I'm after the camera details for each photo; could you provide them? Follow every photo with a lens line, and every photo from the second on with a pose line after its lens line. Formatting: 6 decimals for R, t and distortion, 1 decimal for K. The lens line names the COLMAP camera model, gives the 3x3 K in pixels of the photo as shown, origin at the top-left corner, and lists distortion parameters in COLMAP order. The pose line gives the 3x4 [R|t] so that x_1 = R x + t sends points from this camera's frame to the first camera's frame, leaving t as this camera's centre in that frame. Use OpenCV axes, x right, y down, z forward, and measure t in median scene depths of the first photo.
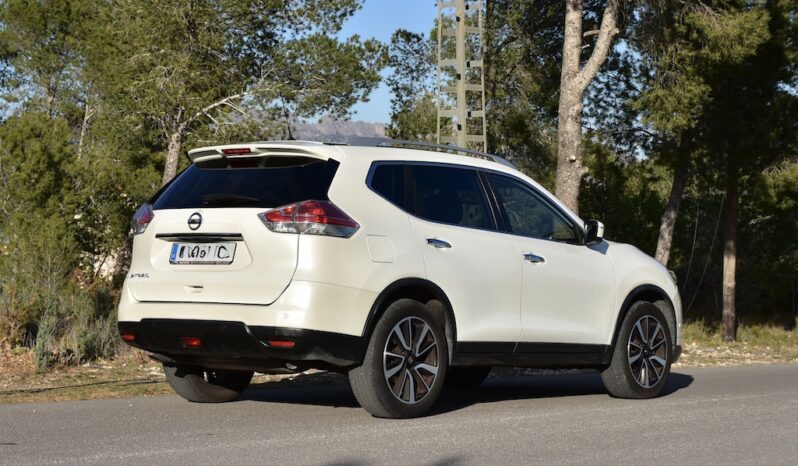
lens RADIAL K [[1389.7, 0, 399.1], [0, 1389.7, 228.4], [0, 0, 1]] dist [0.082711, 0.000000]
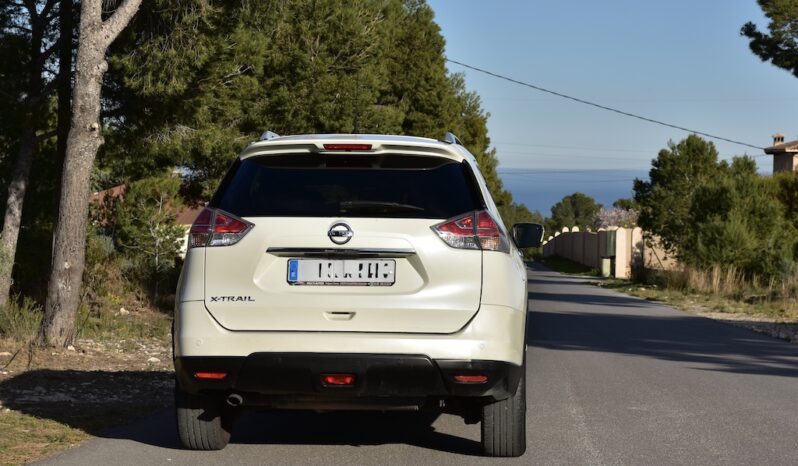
lens RADIAL K [[1652.4, 0, 398.8], [0, 1652.4, 235.0], [0, 0, 1]] dist [-0.077493, 0.000000]
pose [[0.865834, 0.001429, 0.500329, -0.588066], [-0.014231, 0.999662, 0.021772, -0.025266], [-0.500129, -0.025971, 0.865561, 0.133179]]
